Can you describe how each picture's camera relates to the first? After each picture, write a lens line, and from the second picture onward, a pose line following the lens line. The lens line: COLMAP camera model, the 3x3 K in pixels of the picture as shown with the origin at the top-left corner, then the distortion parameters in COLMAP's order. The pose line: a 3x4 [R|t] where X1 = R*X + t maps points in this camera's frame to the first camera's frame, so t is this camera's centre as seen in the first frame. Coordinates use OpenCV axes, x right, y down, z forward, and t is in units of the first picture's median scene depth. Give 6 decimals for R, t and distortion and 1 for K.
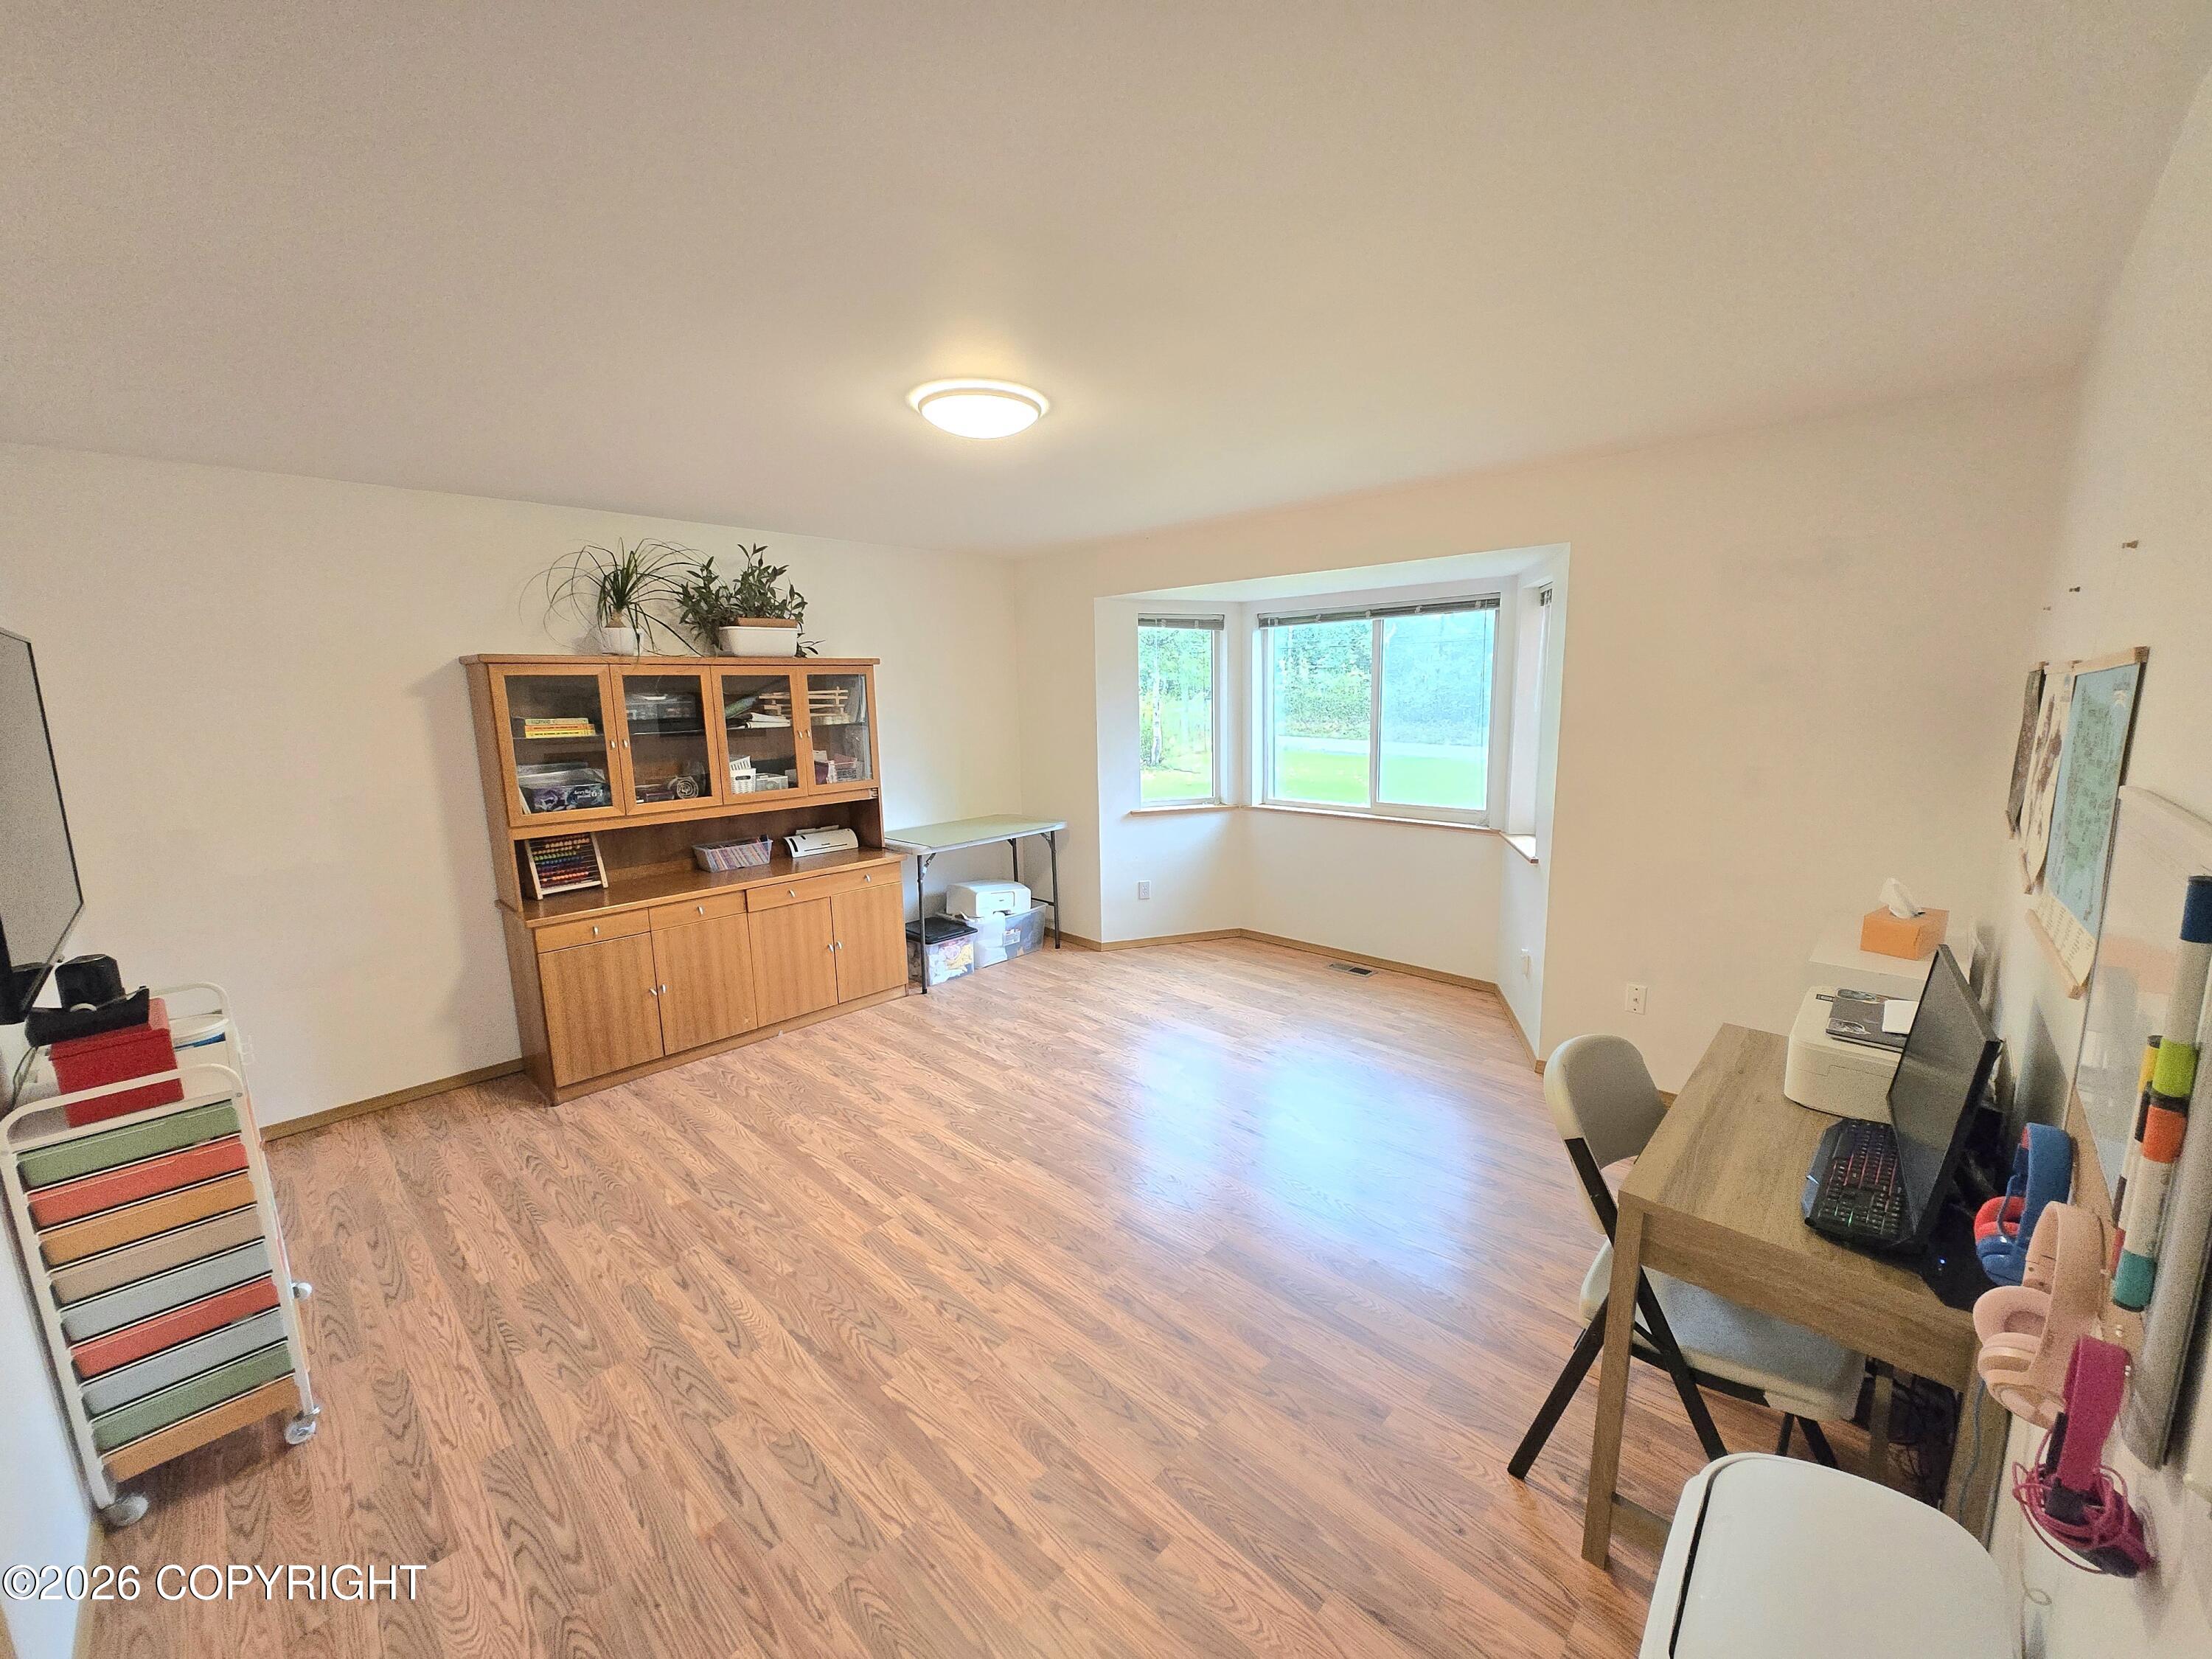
lens RADIAL K [[868.9, 0, 1130.6], [0, 868.9, 837.6], [0, 0, 1]] dist [-0.000825, -0.000712]
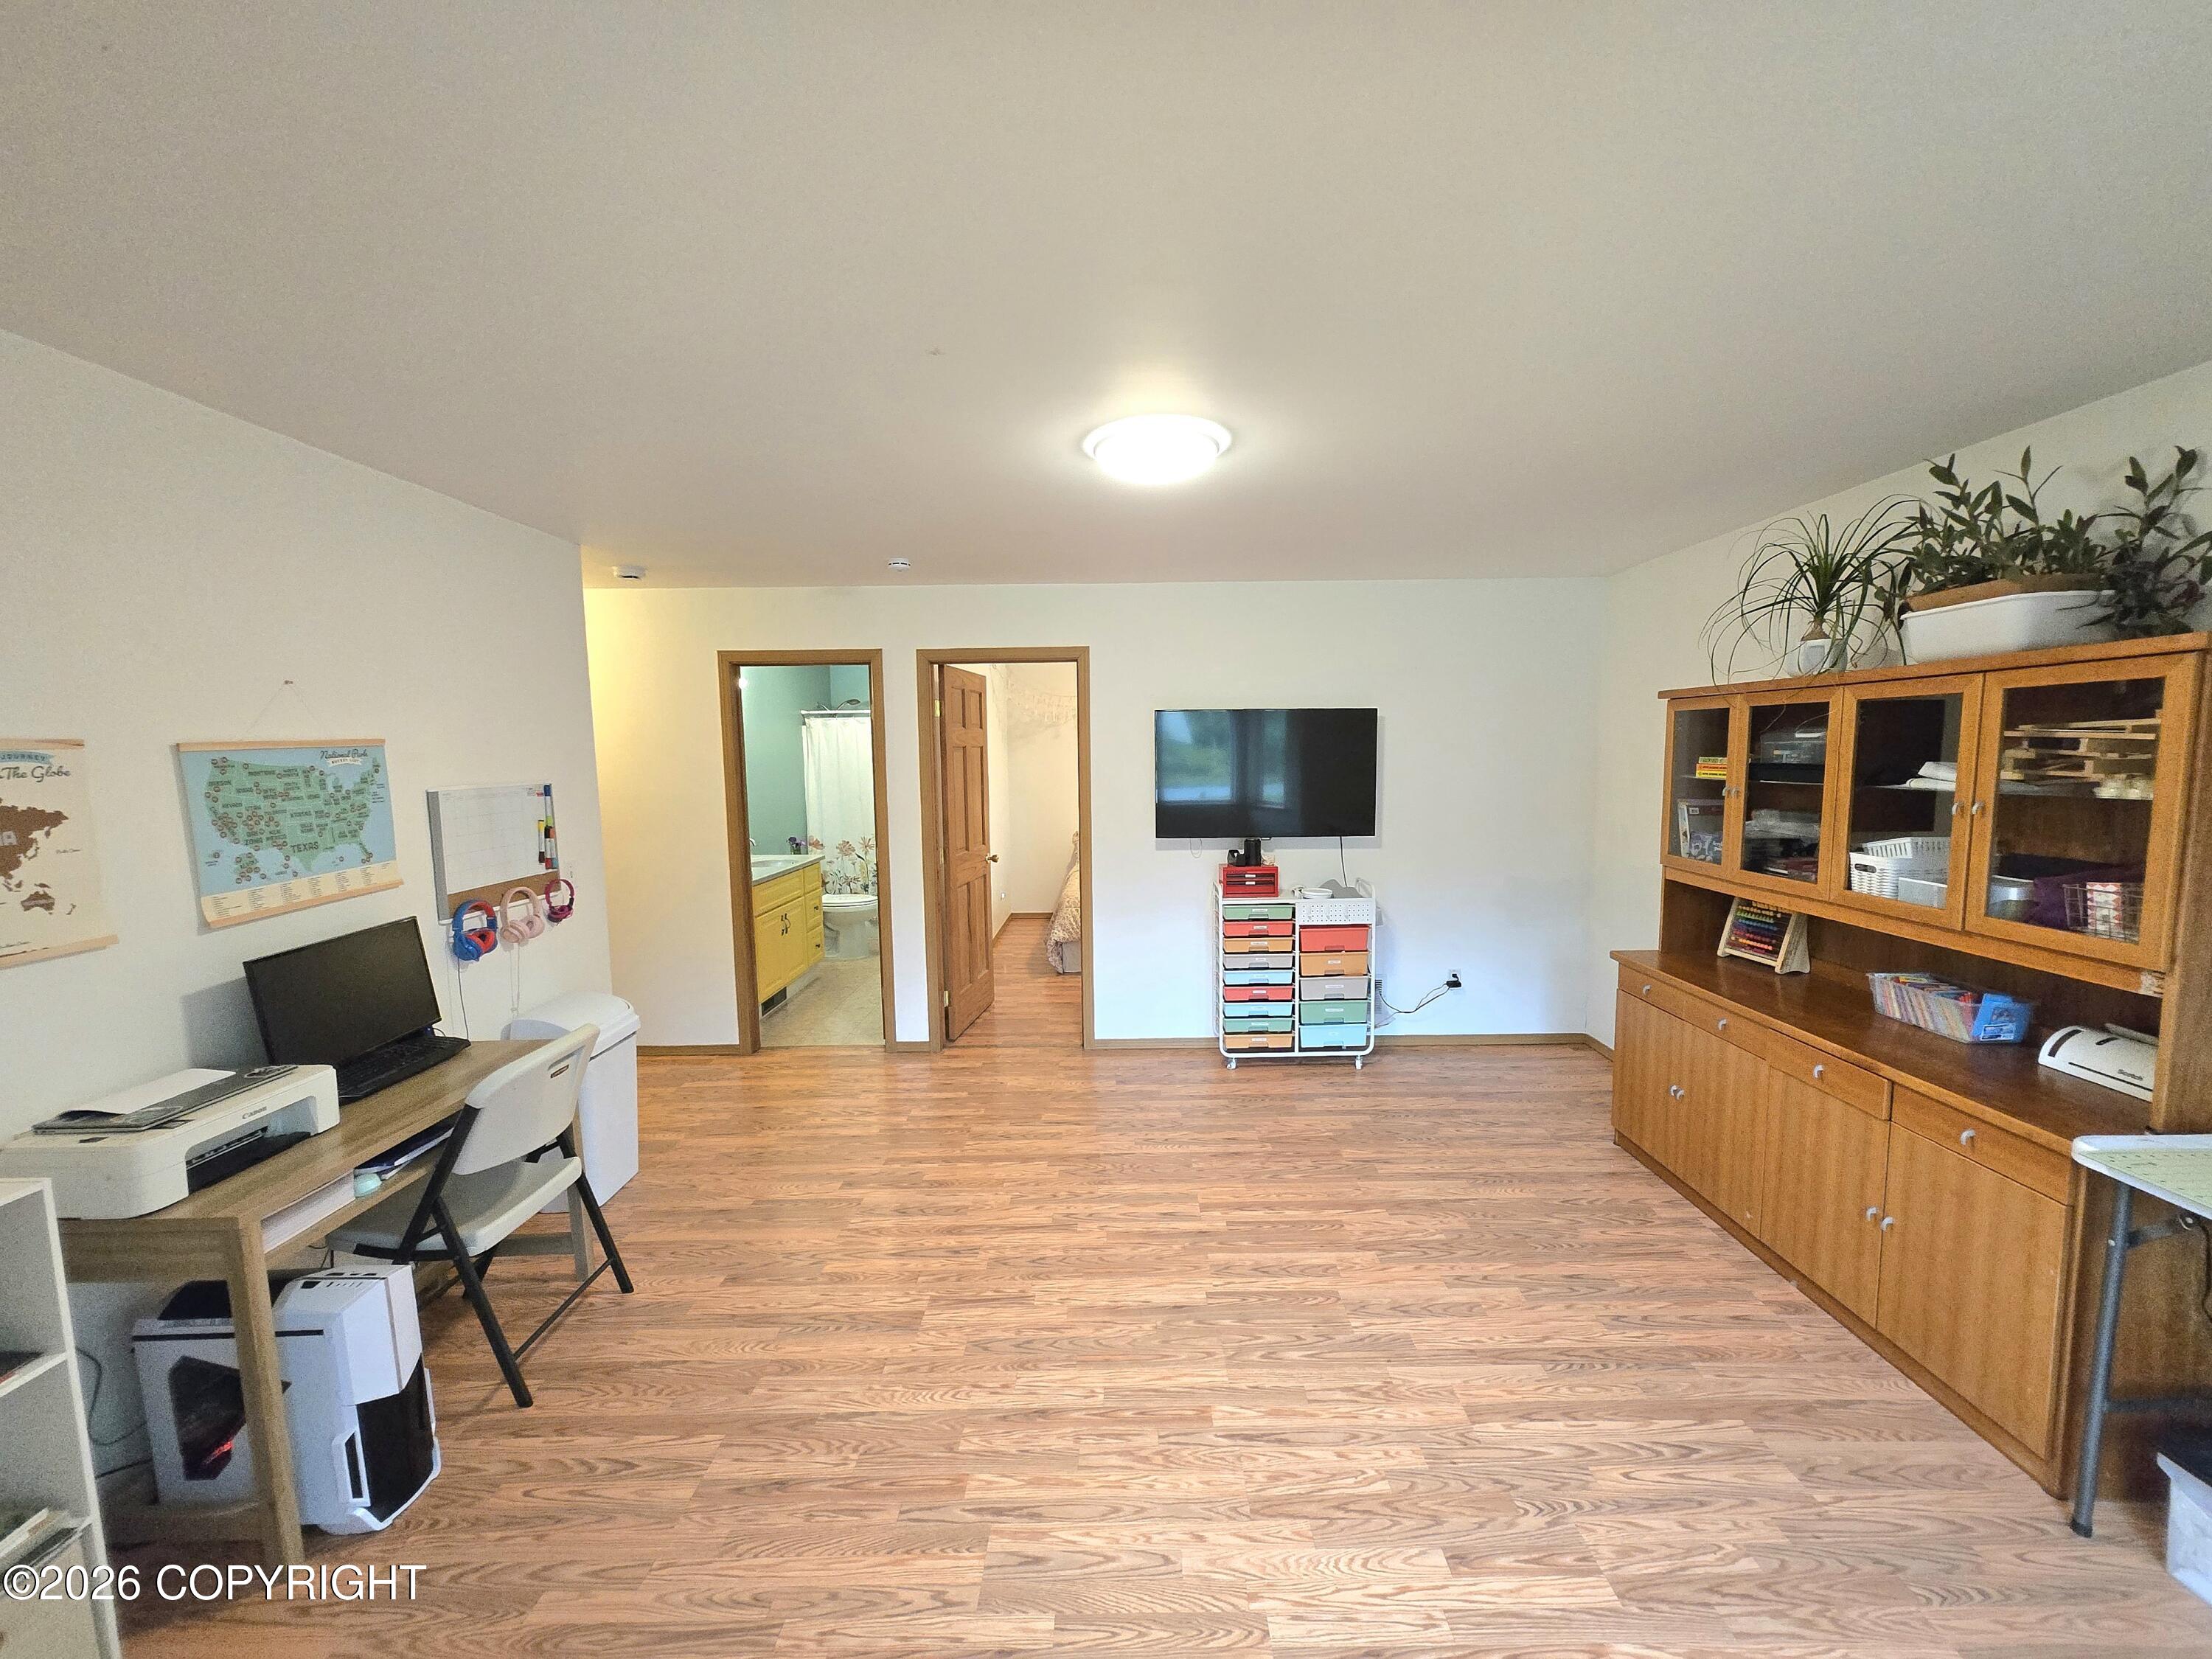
lens RADIAL K [[867.8, 0, 1126.3], [0, 867.8, 835.4], [0, 0, 1]] dist [0.001691, 0.000625]
pose [[-0.730701, 0.094732, -0.676093, 0.417583], [-0.092972, 0.967292, 0.236015, -0.233184], [0.676337, 0.235314, -0.697994, 1.341665]]
